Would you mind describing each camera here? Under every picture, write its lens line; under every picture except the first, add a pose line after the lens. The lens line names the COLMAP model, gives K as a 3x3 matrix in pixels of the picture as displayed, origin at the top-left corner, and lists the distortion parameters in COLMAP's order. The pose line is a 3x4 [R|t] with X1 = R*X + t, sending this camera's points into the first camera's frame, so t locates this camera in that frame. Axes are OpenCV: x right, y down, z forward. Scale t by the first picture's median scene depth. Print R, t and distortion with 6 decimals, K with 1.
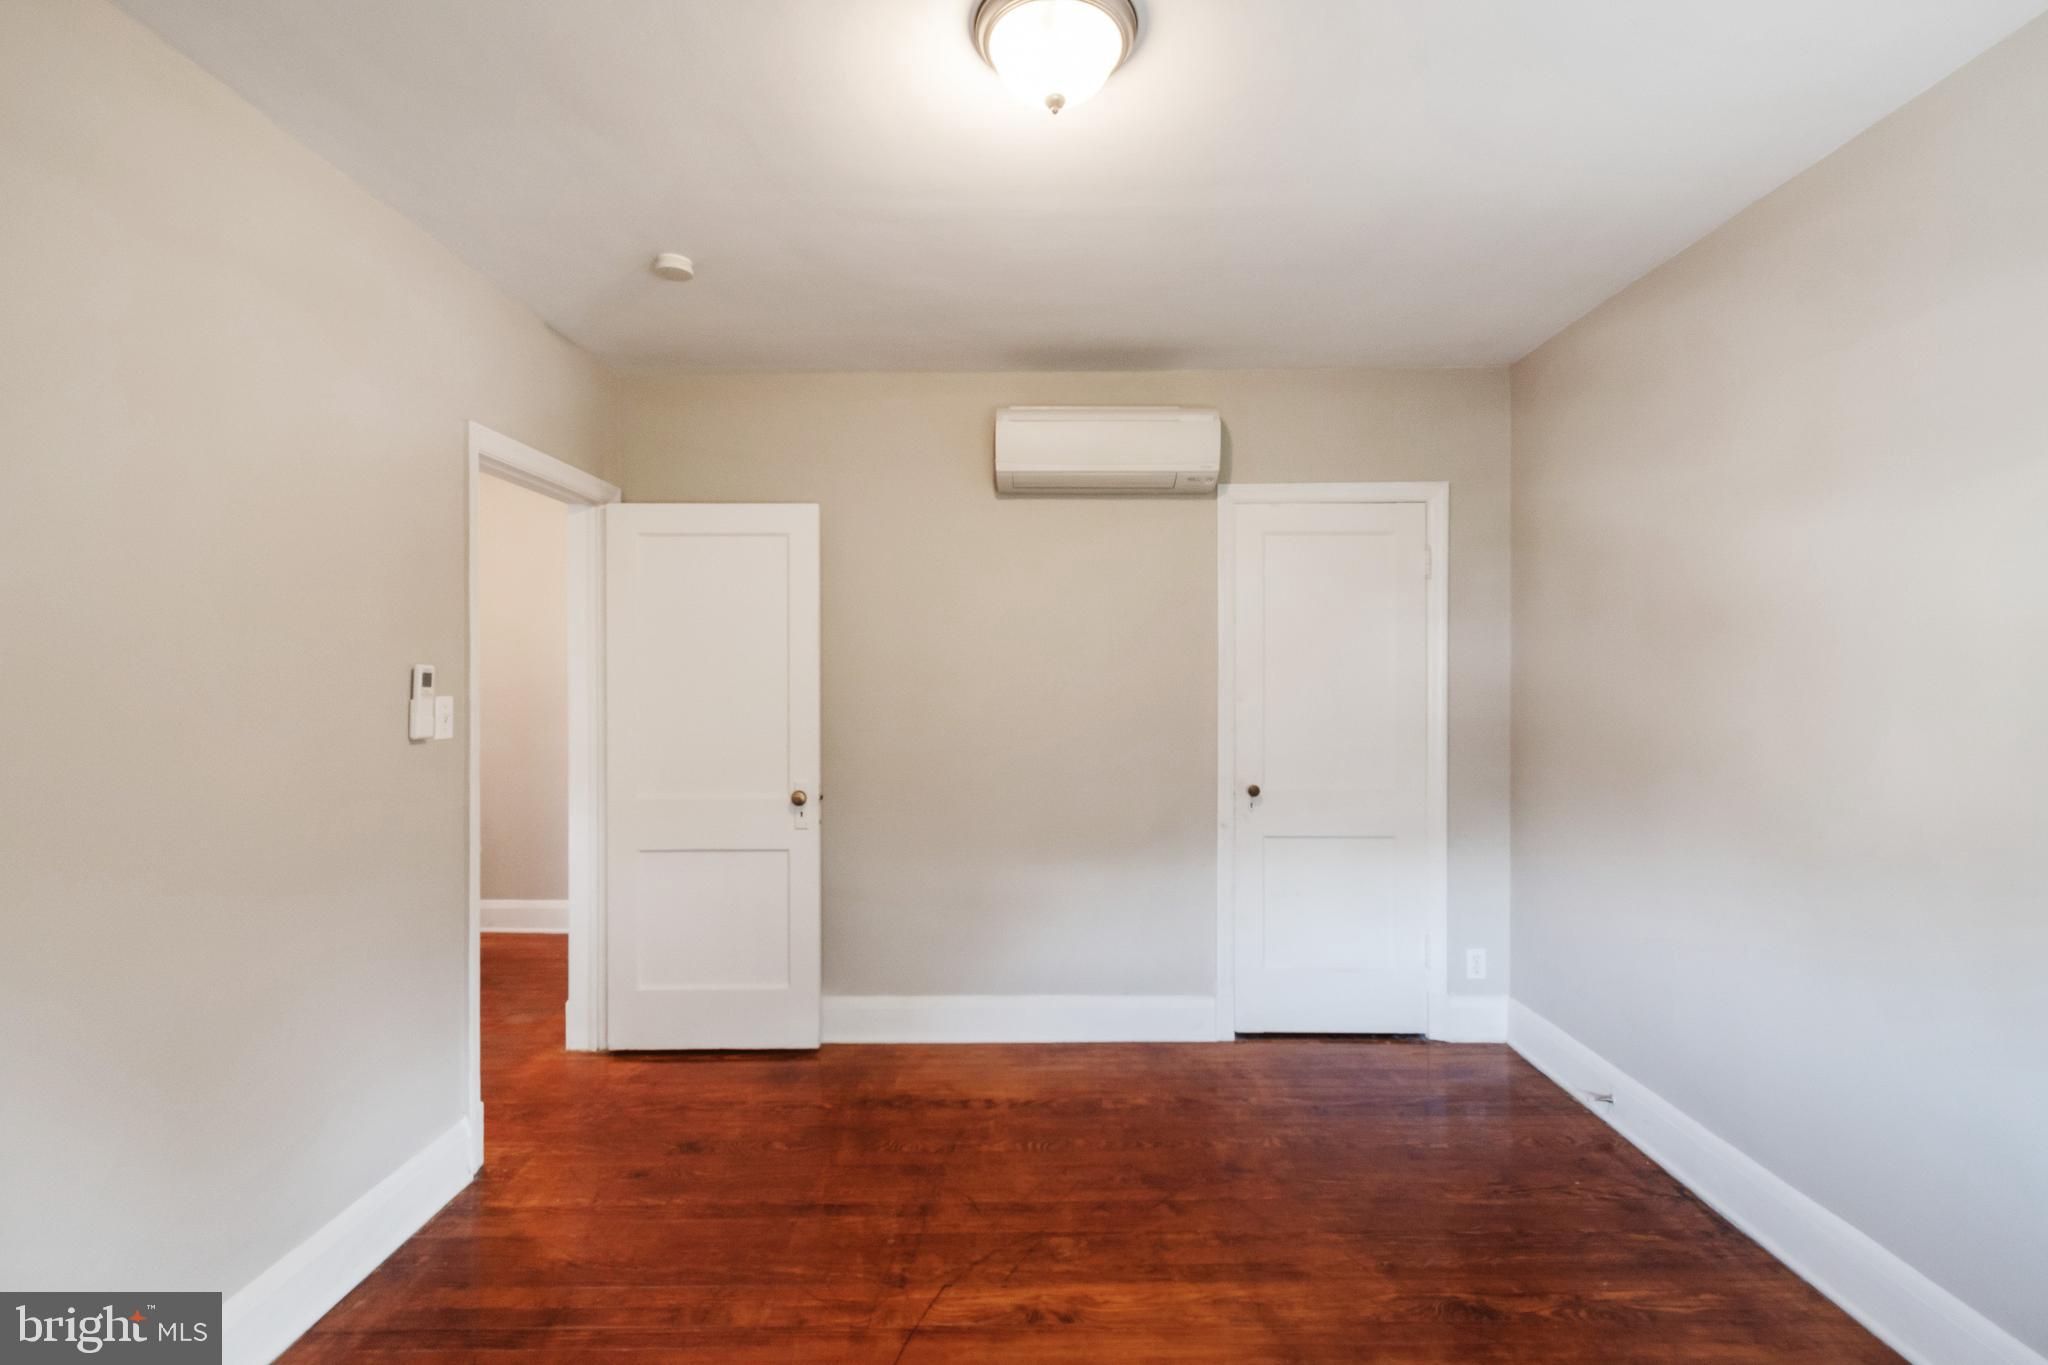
lens RADIAL K [[970.1, 0, 1025.6], [0, 970.1, 663.3], [0, 0, 1]] dist [0.002224, 0.000079]
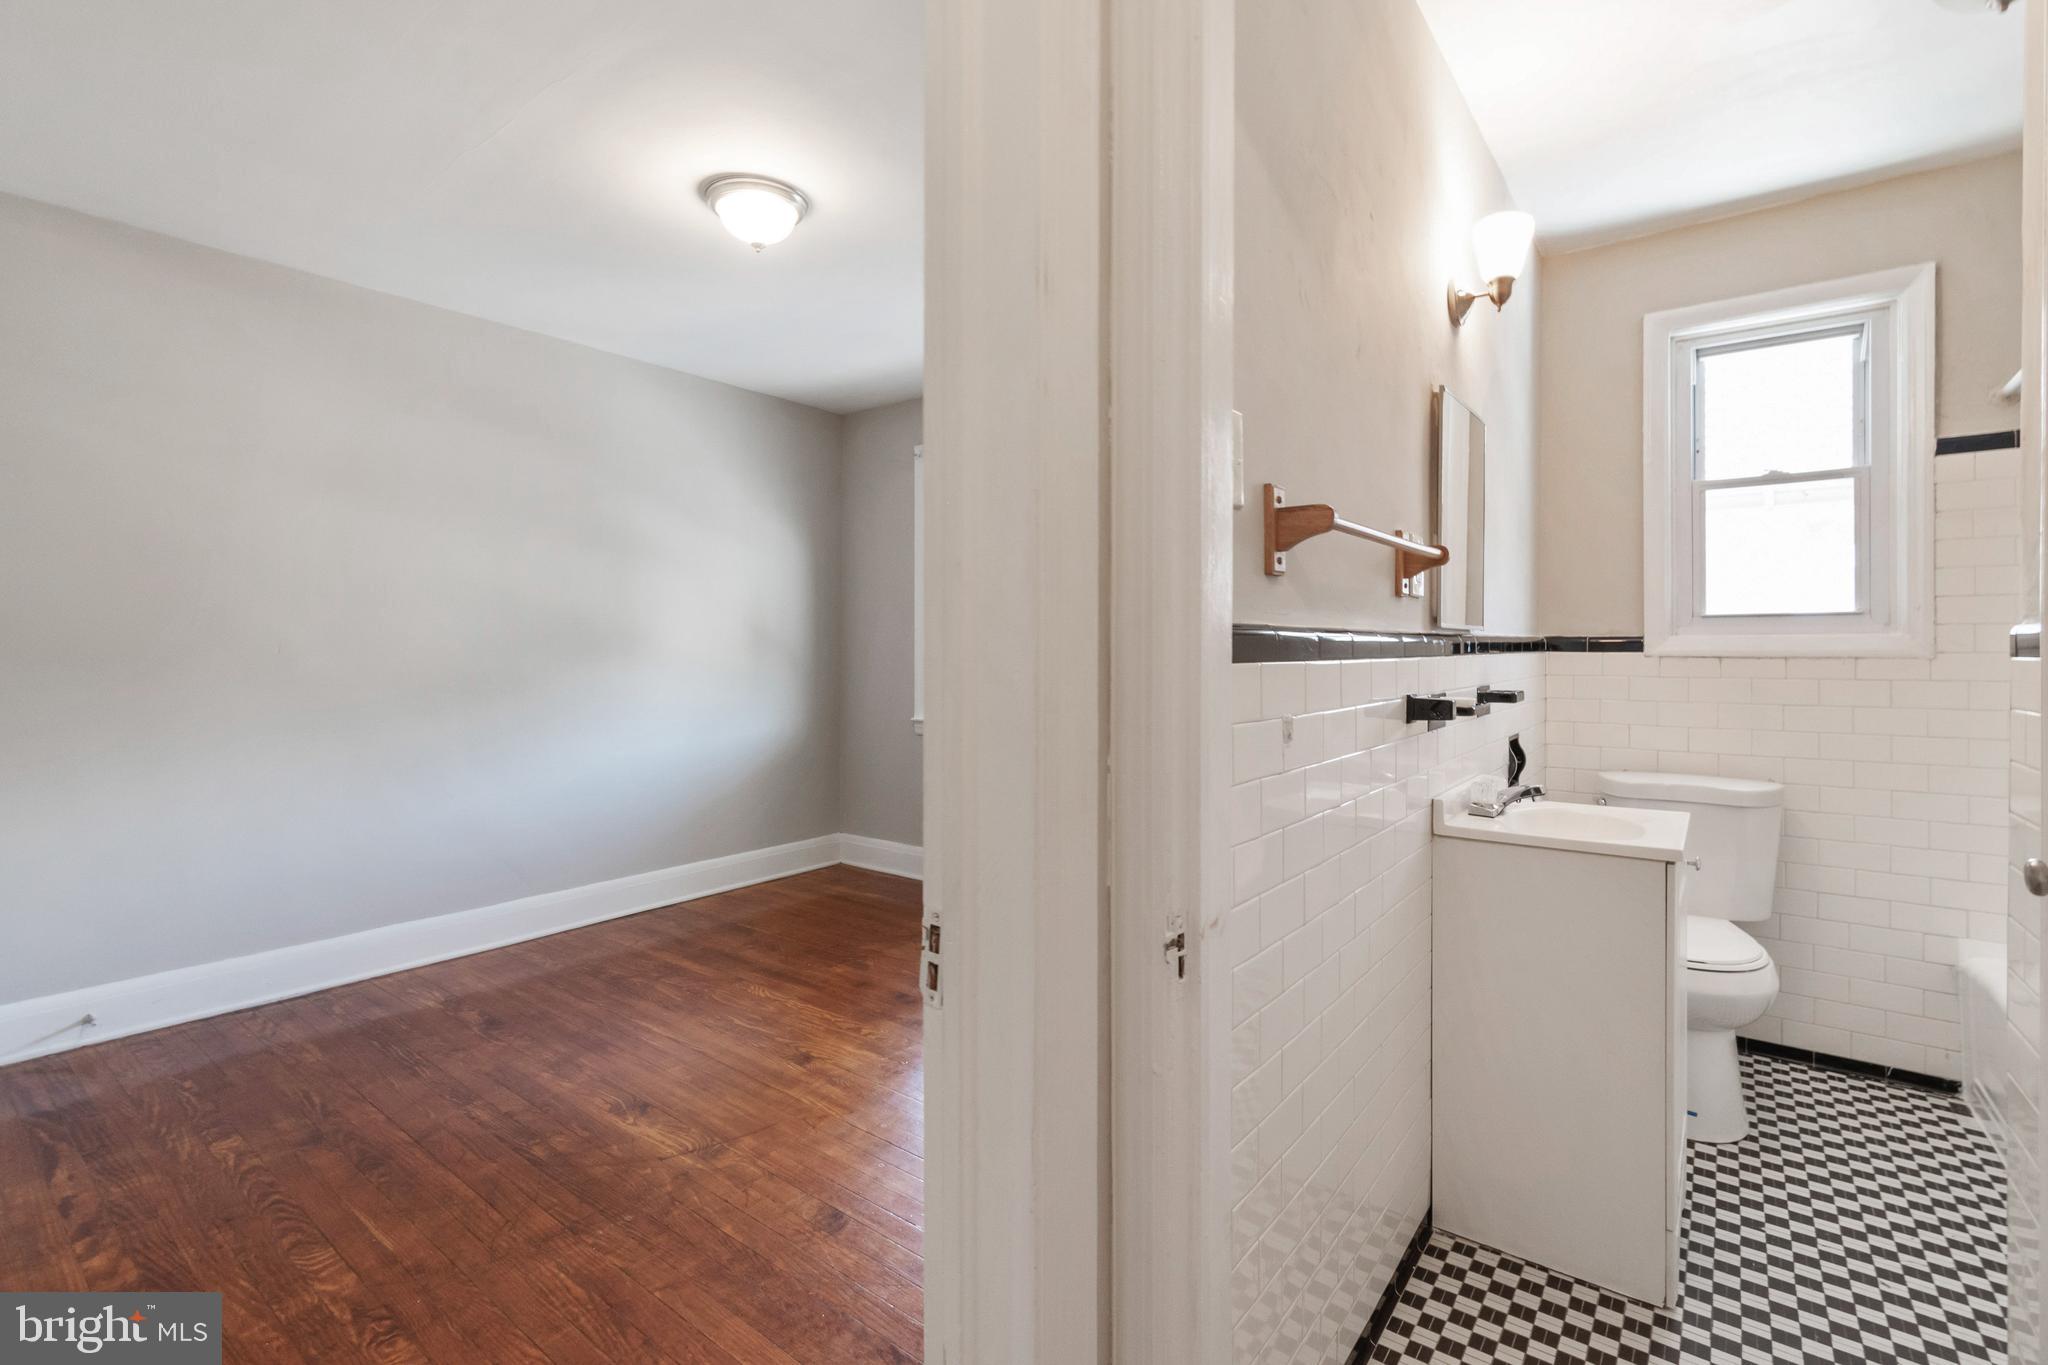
lens RADIAL K [[970.1, 0, 1025.6], [0, 970.1, 663.3], [0, 0, 1]] dist [0.002224, 0.000079]
pose [[-0.813690, -0.006700, 0.581260, -0.904326], [-0.004725, 0.999977, 0.004913, 0.072030], [-0.581279, 0.001251, -0.813703, 1.435635]]
